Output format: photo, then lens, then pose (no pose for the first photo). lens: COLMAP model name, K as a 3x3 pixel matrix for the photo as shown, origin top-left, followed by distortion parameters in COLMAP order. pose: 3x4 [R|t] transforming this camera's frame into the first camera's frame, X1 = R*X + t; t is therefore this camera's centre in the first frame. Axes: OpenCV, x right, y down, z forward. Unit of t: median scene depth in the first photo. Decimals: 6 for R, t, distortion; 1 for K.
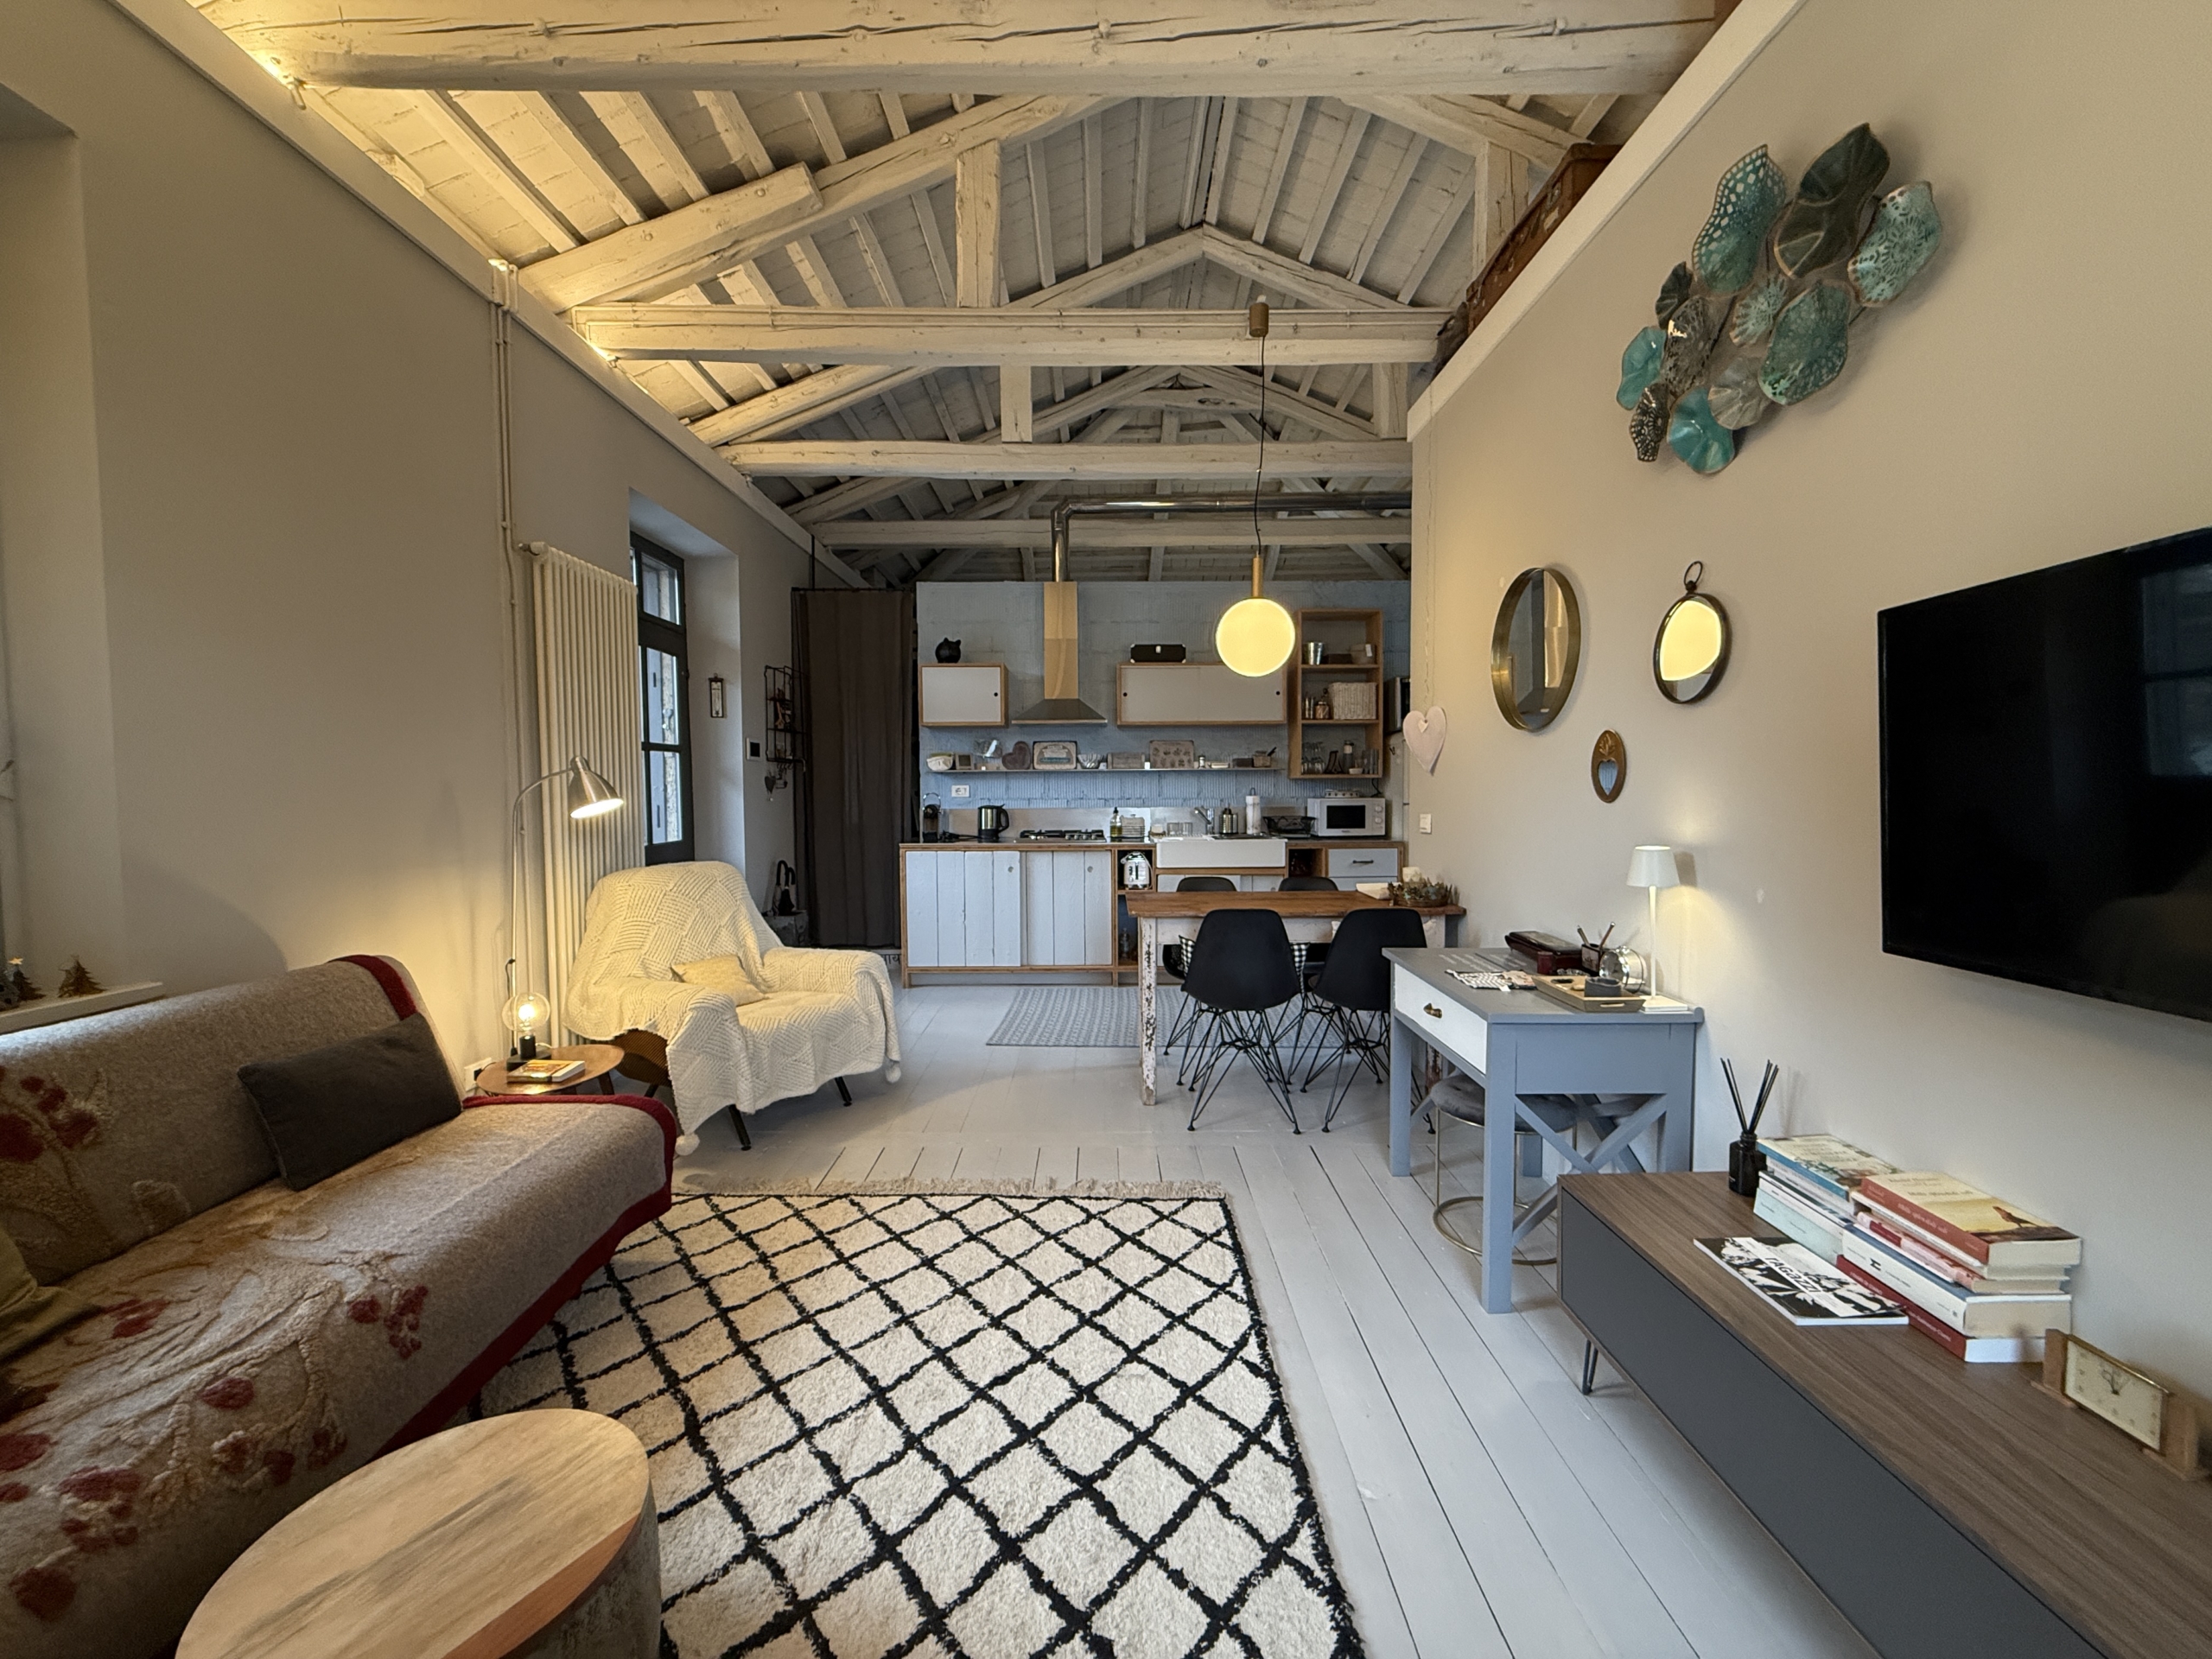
lens RADIAL K [[882.0, 0, 1103.2], [0, 882.0, 828.2], [0, 0, 1]] dist [-0.001417, 0.000420]
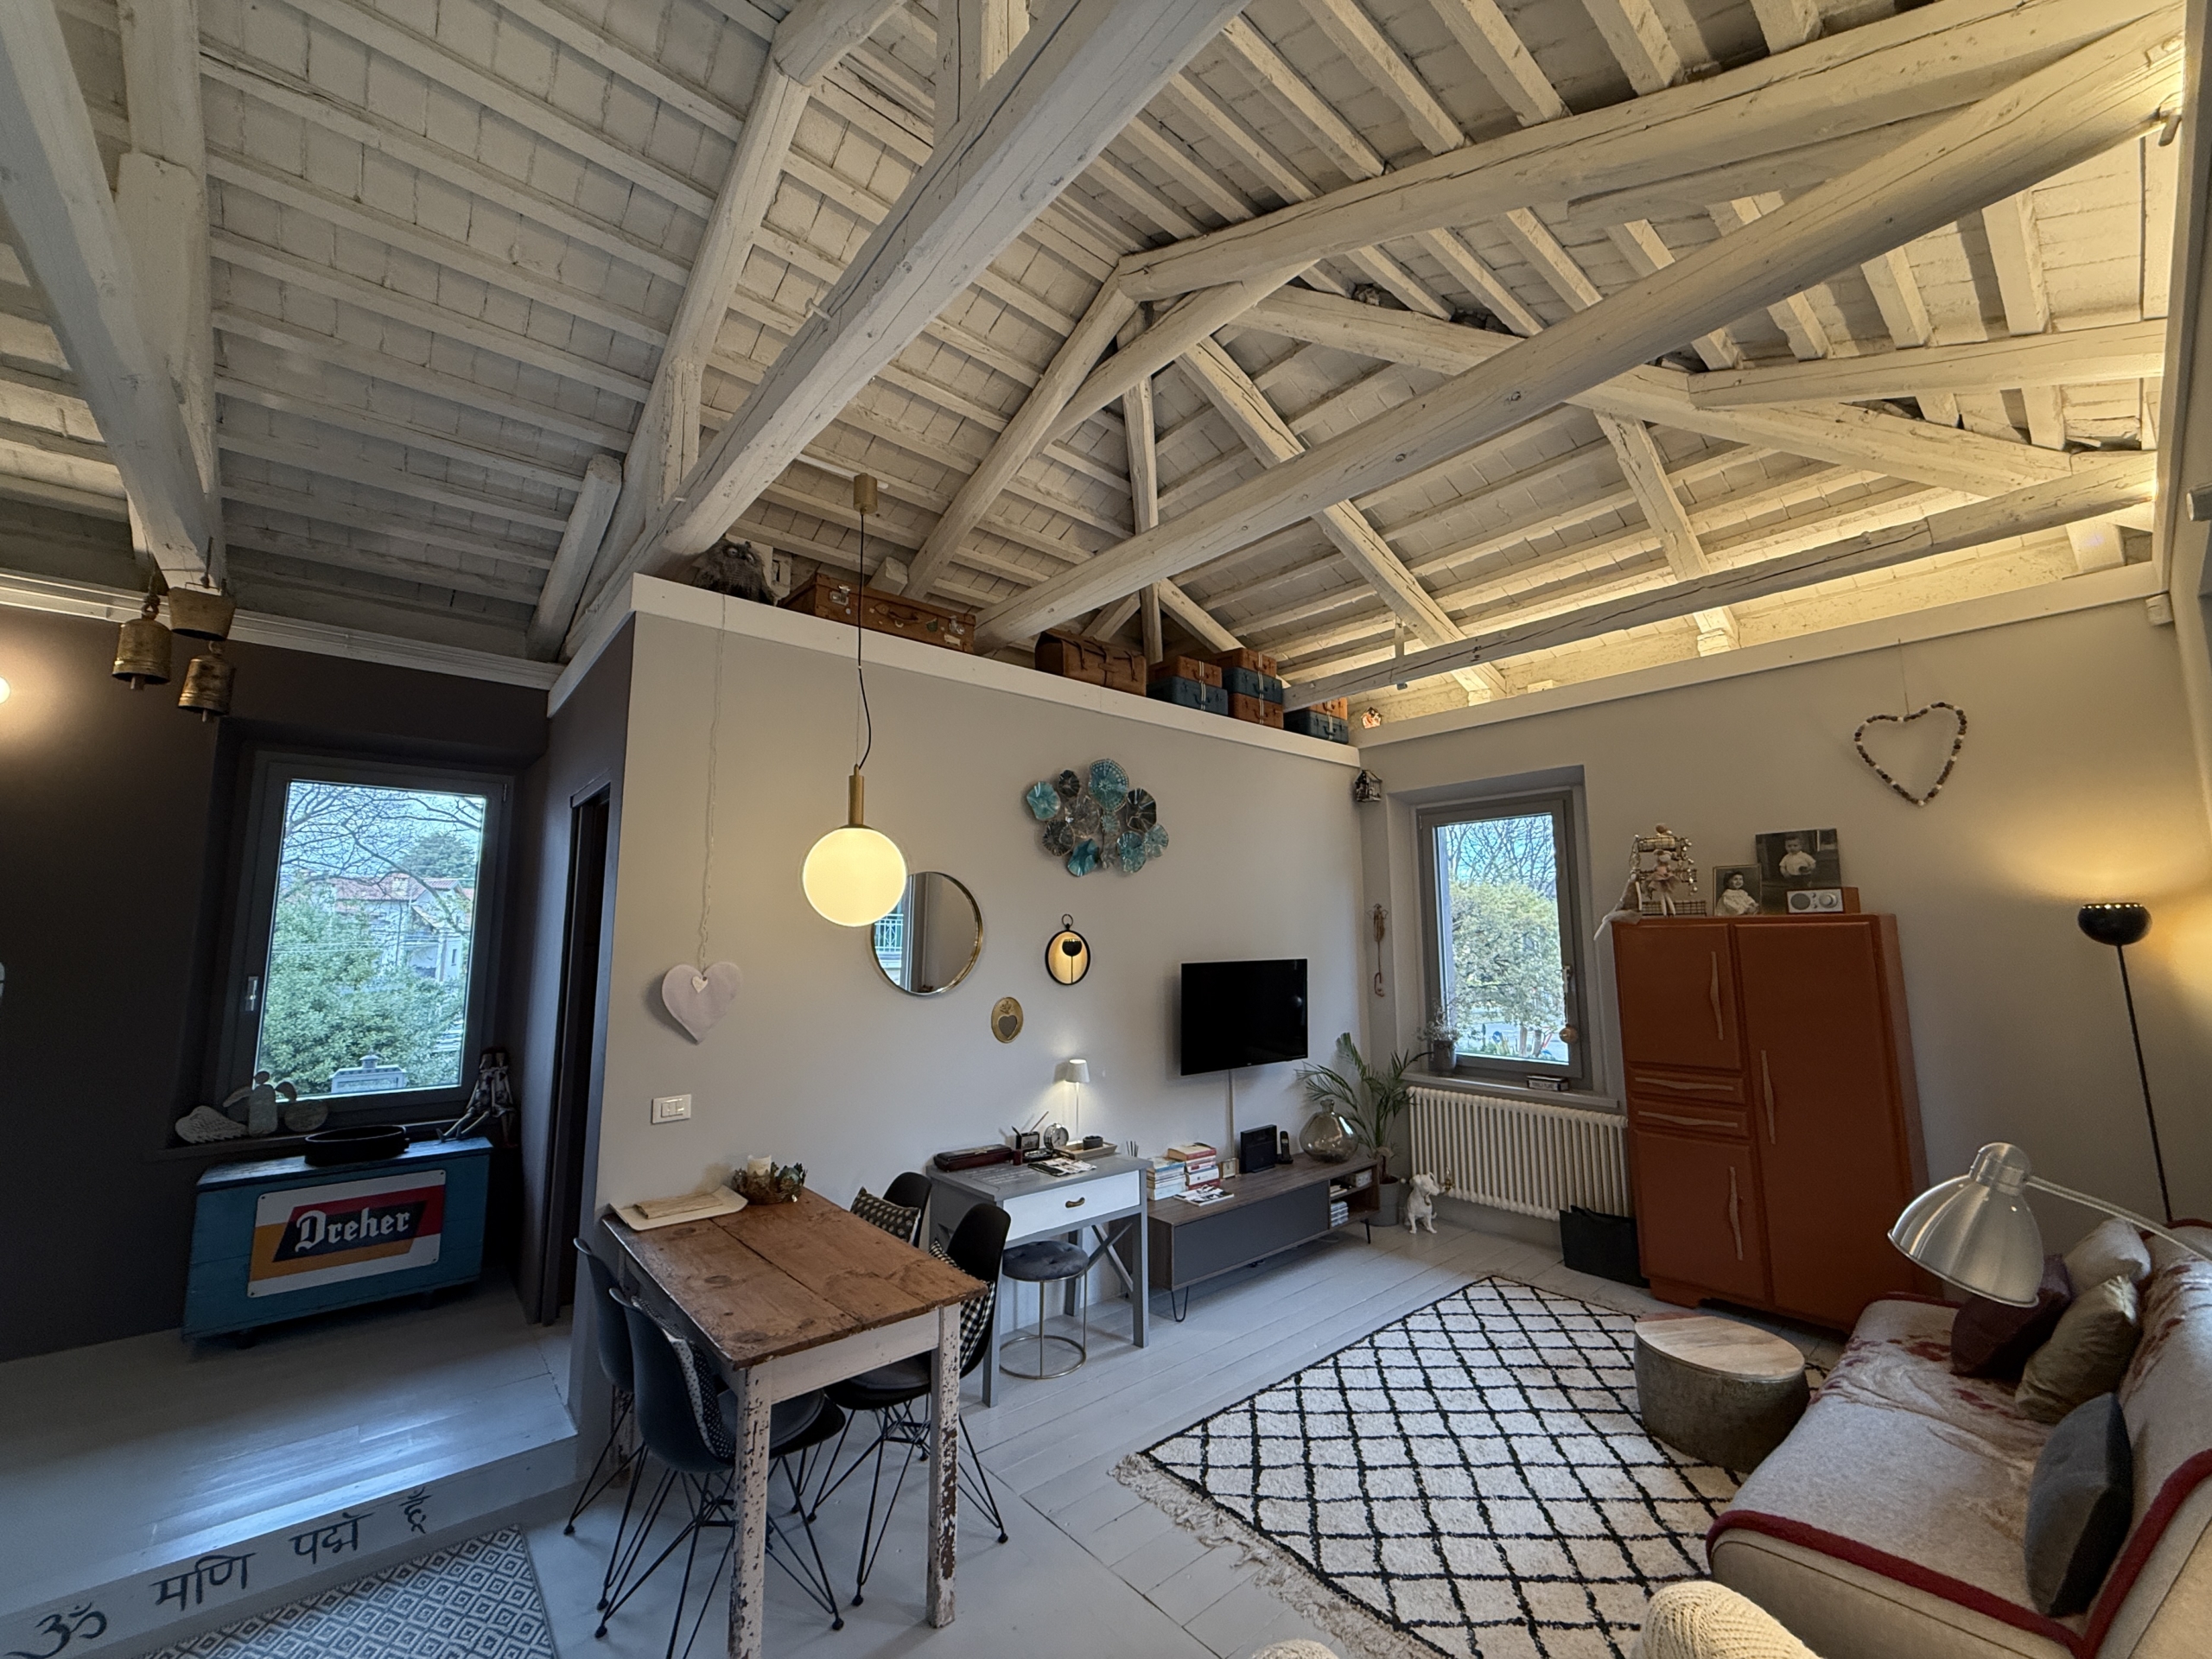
lens RADIAL K [[882.0, 0, 1100.6], [0, 882.0, 827.5], [0, 0, 1]] dist [-0.001417, 0.000420]
pose [[-0.650857, 0.104295, 0.752003, -0.350512], [0.044831, 0.994070, -0.099066, -0.112579], [-0.757876, -0.030765, -0.651673, 0.861948]]
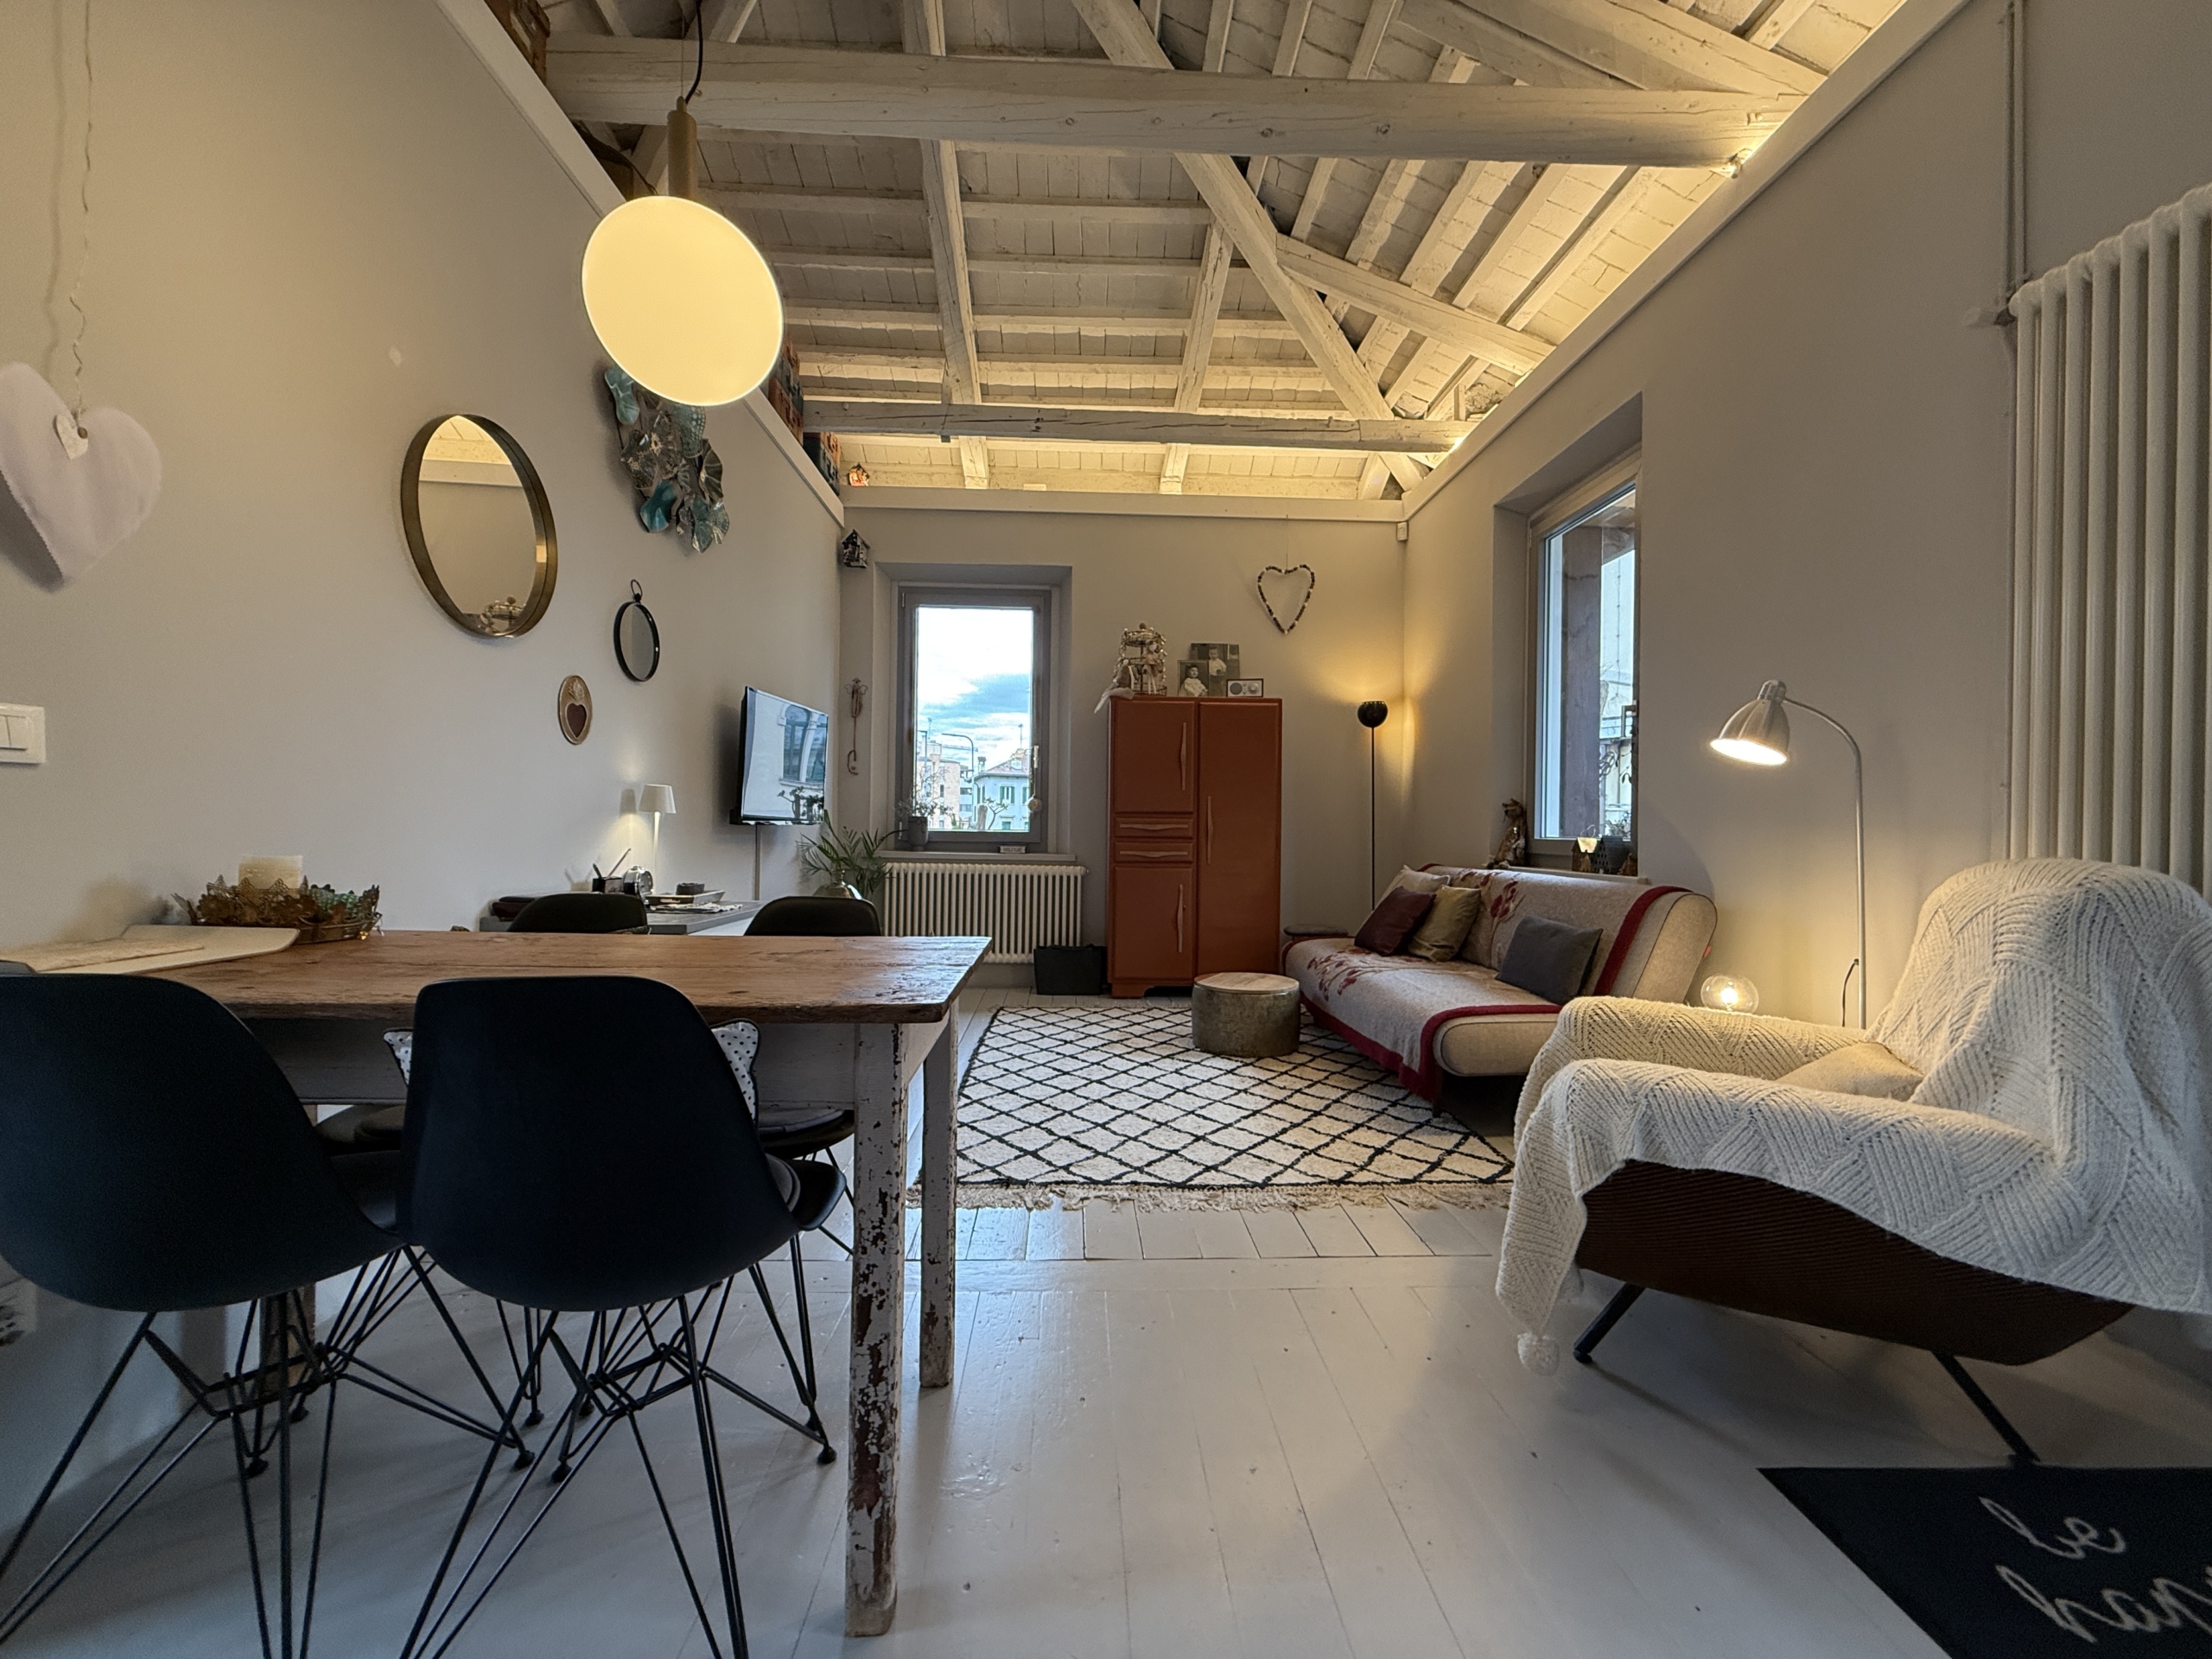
lens RADIAL K [[882.0, 0, 1108.4], [0, 882.0, 830.0], [0, 0, 1]] dist [-0.001417, 0.000420]
pose [[-0.999155, -0.009364, -0.040012, -0.009122], [-0.011408, 0.998625, 0.051160, 0.005269], [0.039477, 0.051574, -0.997889, 0.928835]]
